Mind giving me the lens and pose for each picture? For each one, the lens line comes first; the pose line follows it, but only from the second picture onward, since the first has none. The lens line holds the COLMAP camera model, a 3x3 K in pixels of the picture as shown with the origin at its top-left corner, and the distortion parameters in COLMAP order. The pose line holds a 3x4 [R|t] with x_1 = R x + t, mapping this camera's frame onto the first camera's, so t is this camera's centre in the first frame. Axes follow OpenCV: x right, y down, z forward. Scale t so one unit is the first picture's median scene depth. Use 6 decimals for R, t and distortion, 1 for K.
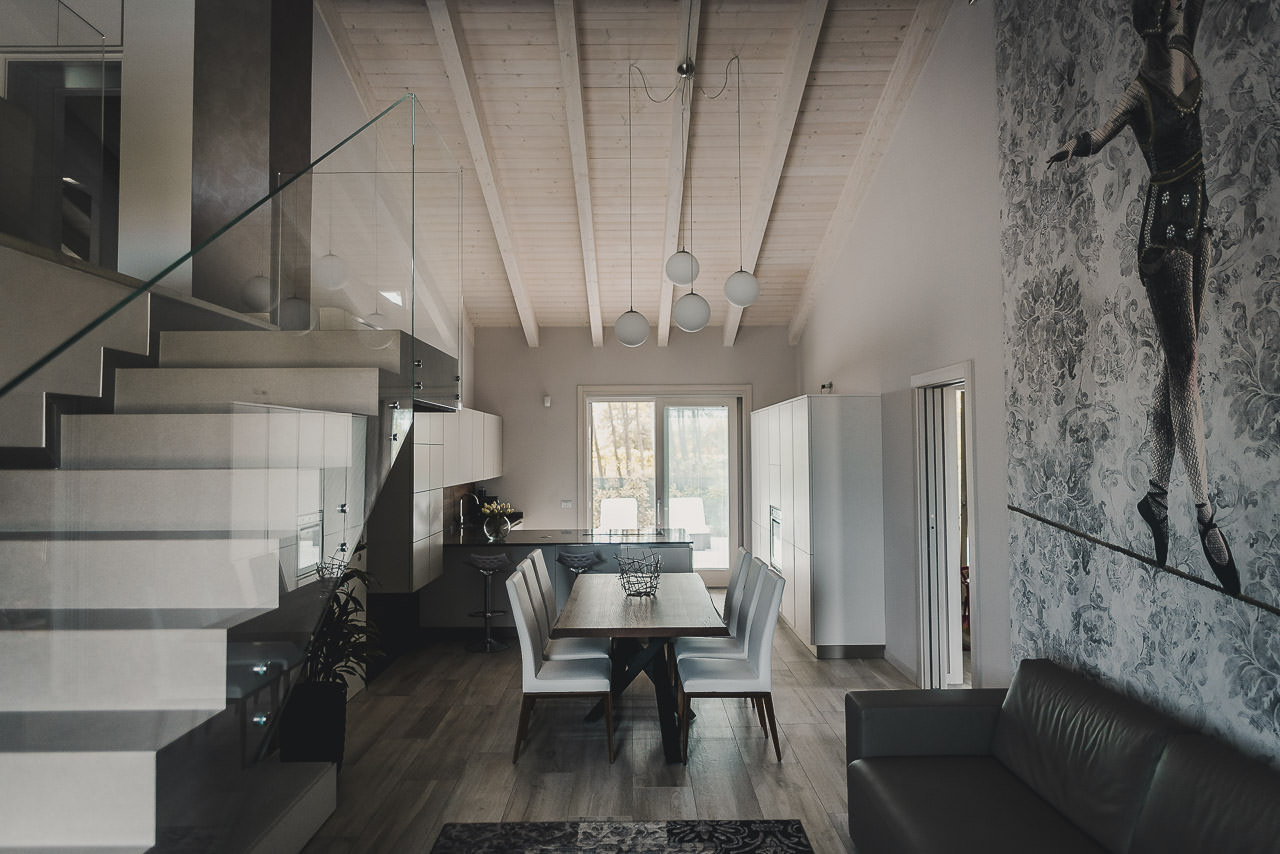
lens RADIAL K [[780.5, 0, 640.0], [0, 780.5, 427.0], [0, 0, 1]] dist [0.001235, 0.000341]
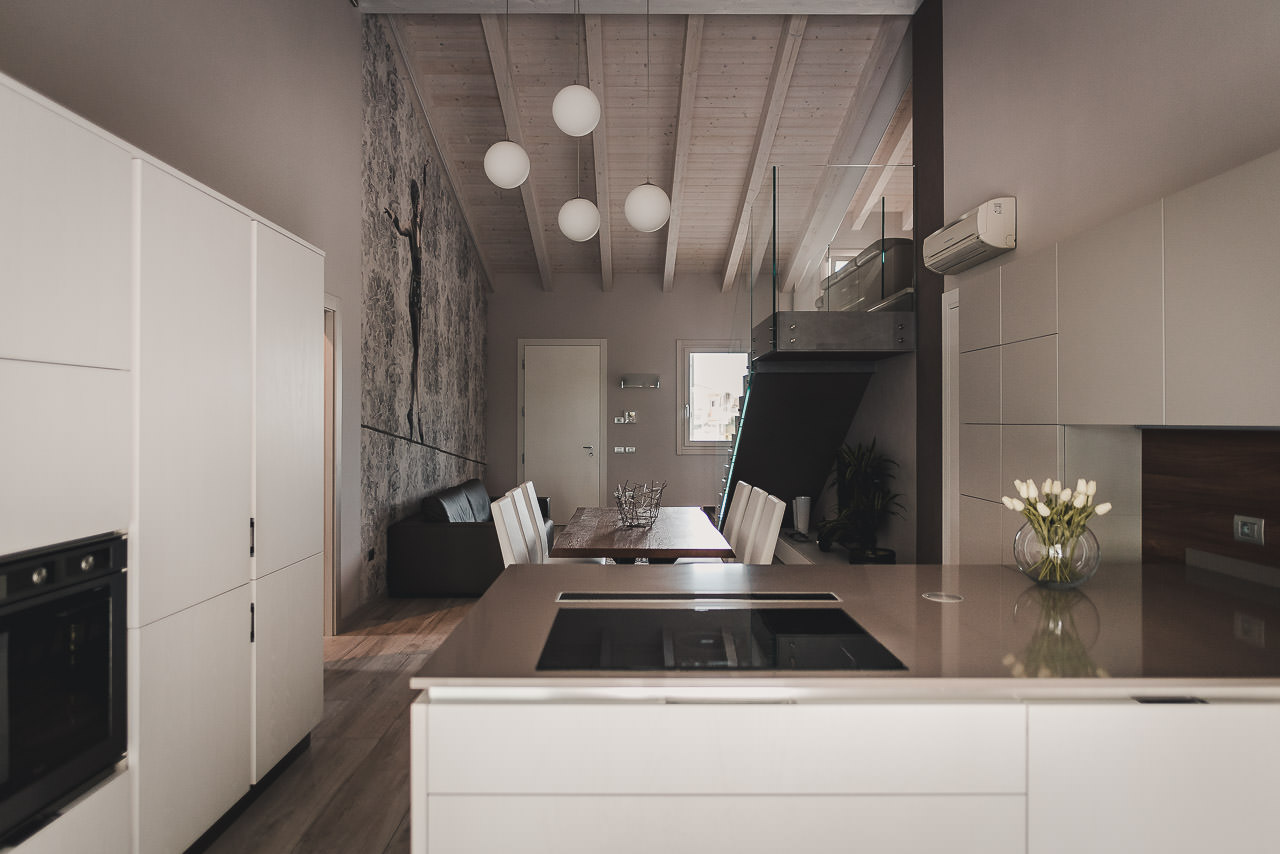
lens RADIAL K [[780.5, 0, 640.0], [0, 780.5, 427.0], [0, 0, 1]] dist [0.001235, 0.000341]
pose [[-0.999957, 0.005810, -0.007171, 0.006671], [0.005998, 0.999629, -0.026559, 0.175749], [0.007015, -0.026601, -0.999622, 2.867074]]
